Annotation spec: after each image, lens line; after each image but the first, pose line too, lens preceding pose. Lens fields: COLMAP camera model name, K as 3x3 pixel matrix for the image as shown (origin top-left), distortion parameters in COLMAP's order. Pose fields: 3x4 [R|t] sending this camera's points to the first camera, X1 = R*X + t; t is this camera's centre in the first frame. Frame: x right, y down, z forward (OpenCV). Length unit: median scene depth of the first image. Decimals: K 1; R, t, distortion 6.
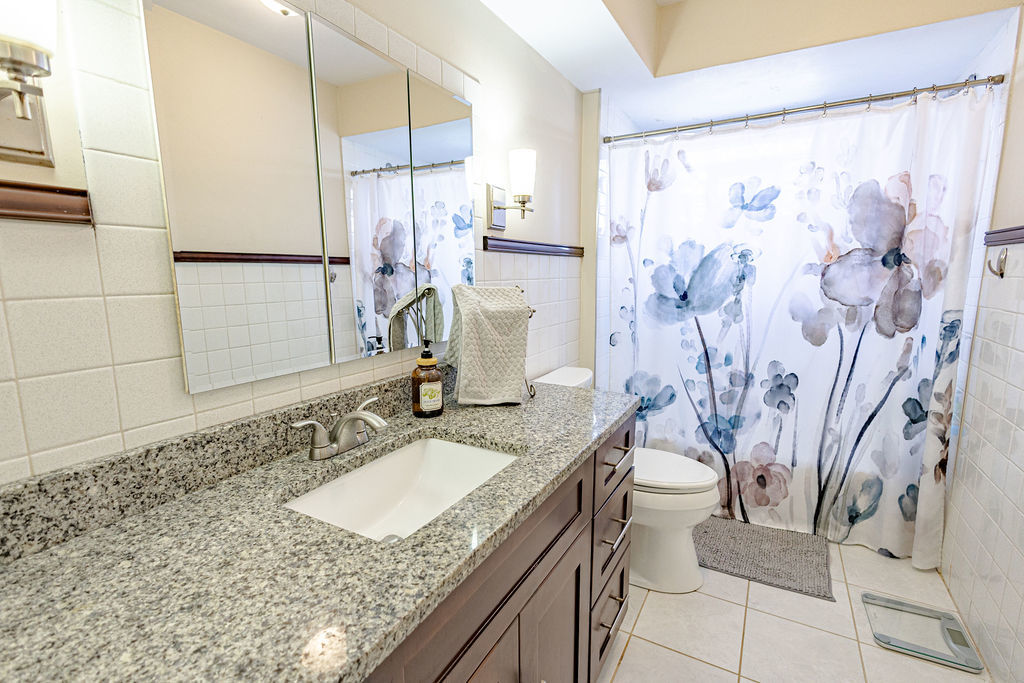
lens RADIAL K [[468.3, 0, 512.0], [0, 468.3, 341.5], [0, 0, 1]] dist [0.000842, 0.000039]
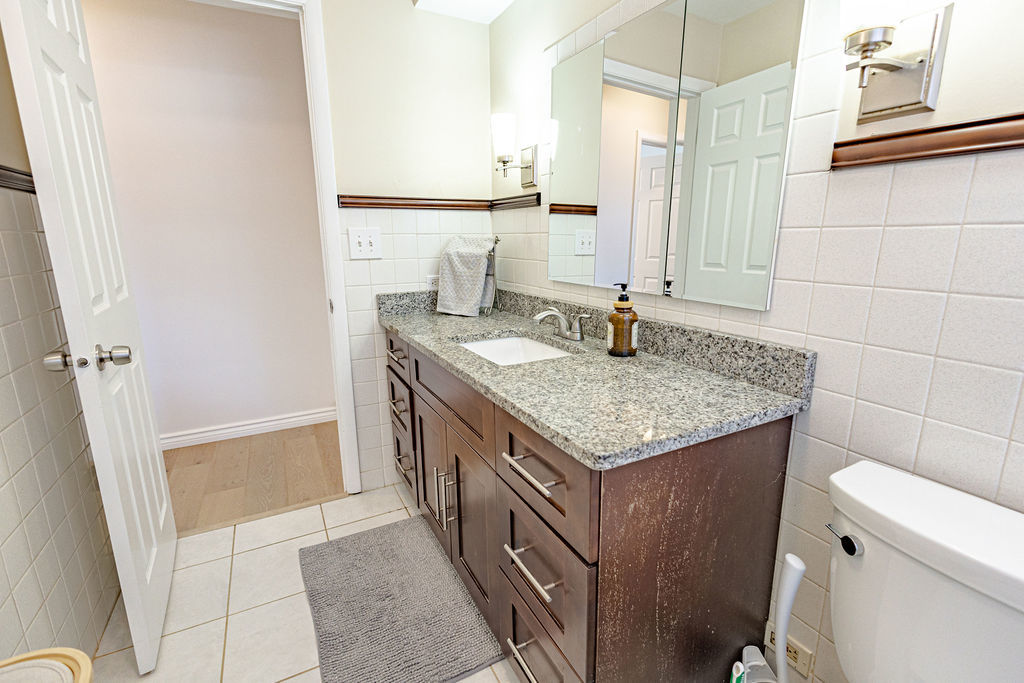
lens RADIAL K [[468.3, 0, 512.0], [0, 468.3, 341.5], [0, 0, 1]] dist [0.000842, 0.000039]
pose [[-0.540456, 0.203043, -0.816505, 0.842921], [-0.103299, 0.947090, 0.303891, -0.175623], [0.835007, 0.248584, -0.490886, 1.335880]]
